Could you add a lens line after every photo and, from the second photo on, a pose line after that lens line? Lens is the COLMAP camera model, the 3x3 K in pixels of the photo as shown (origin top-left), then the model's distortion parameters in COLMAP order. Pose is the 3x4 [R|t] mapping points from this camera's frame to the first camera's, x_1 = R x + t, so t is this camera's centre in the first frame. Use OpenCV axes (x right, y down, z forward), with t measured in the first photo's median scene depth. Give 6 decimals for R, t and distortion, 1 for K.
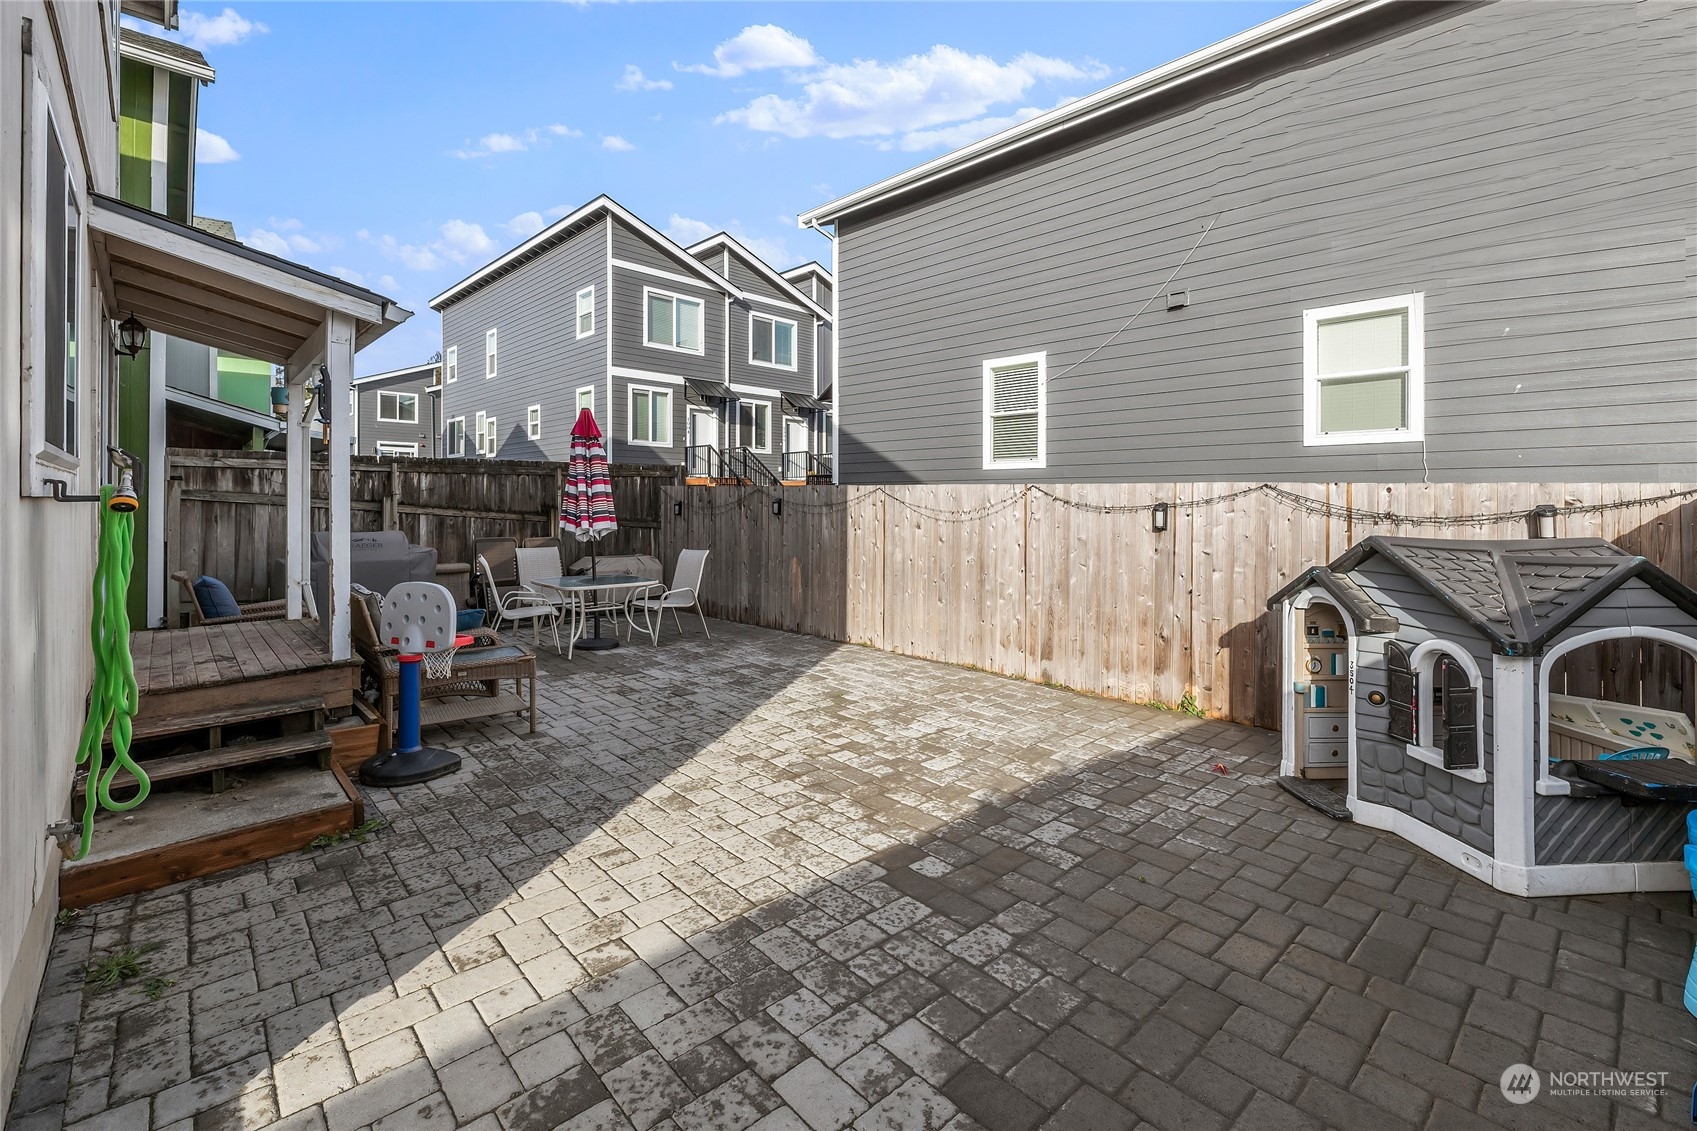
lens RADIAL K [[735.2, 0, 840.3], [0, 735.2, 508.0], [0, 0, 1]] dist [-0.001984, -0.000060]
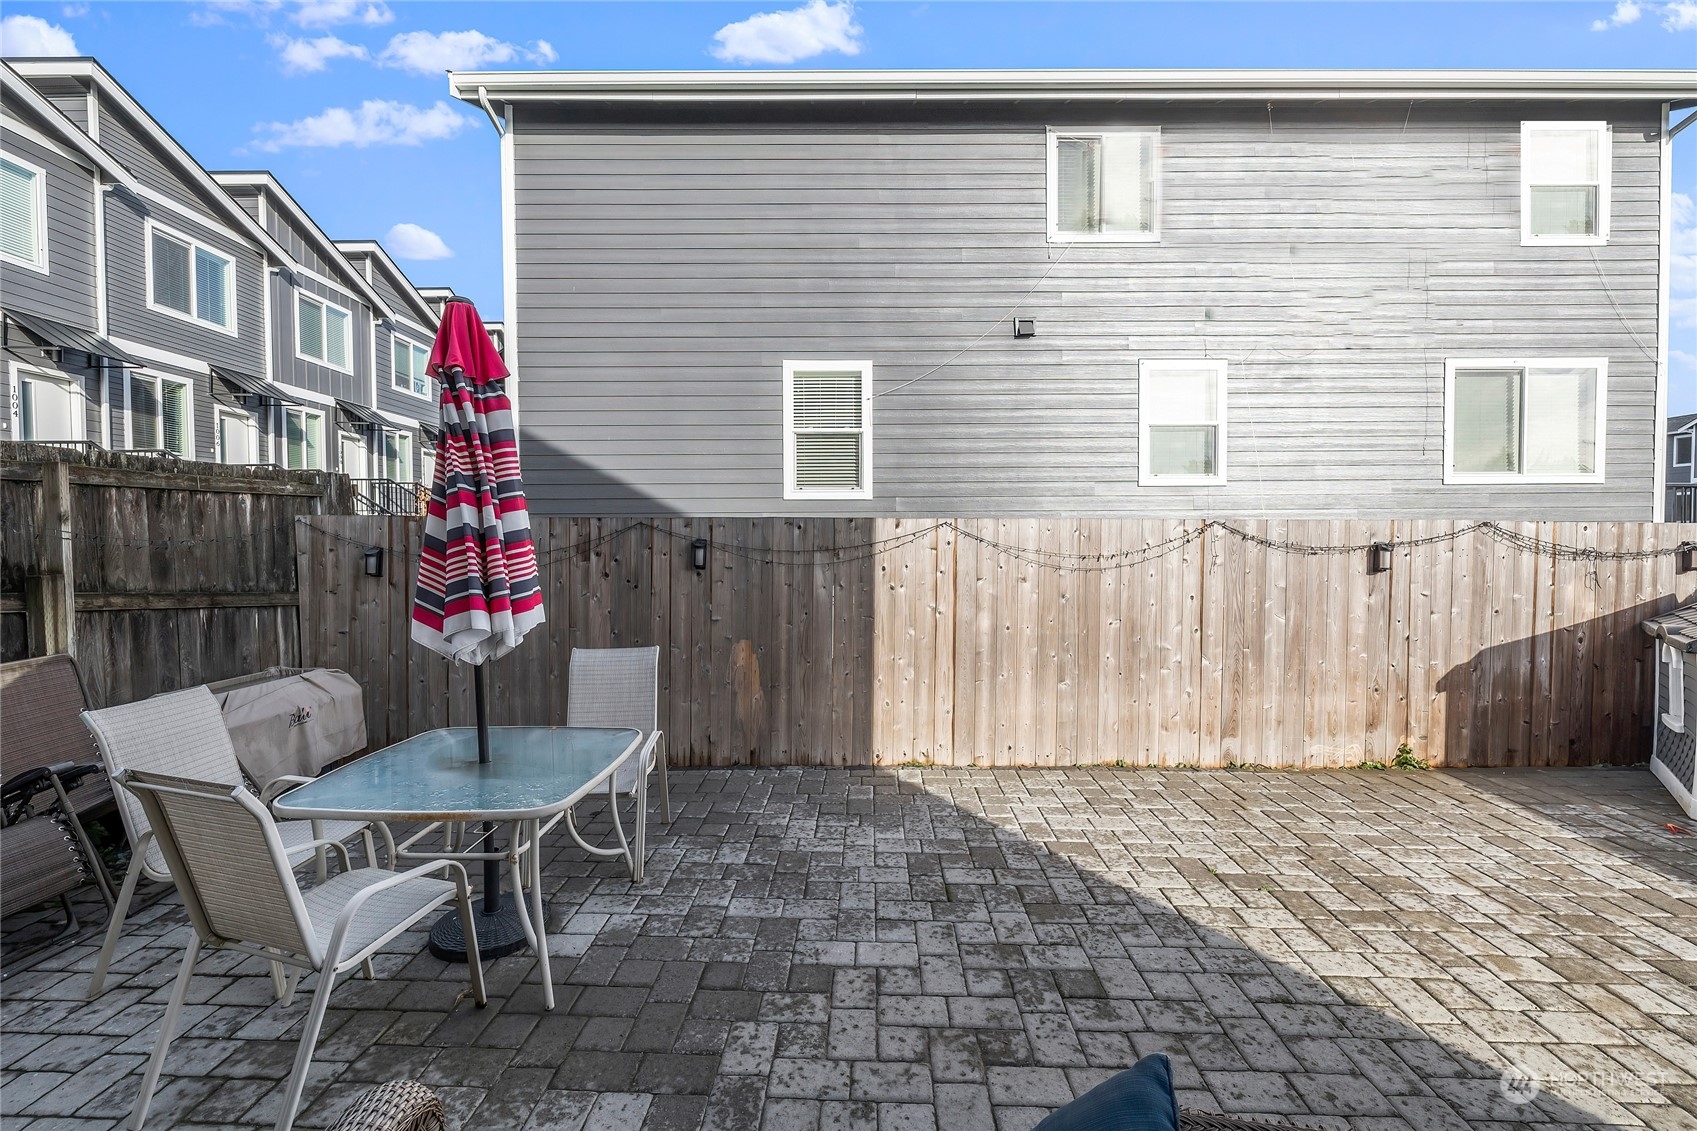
lens RADIAL K [[724.1, 0, 844.5], [0, 724.1, 558.1], [0, 0, 1]] dist [-0.000020, 0.000360]
pose [[0.702493, -0.030129, 0.711053, -0.159175], [0.014167, 0.999498, 0.028354, -0.005229], [-0.711550, -0.009846, 0.702567, 0.205206]]
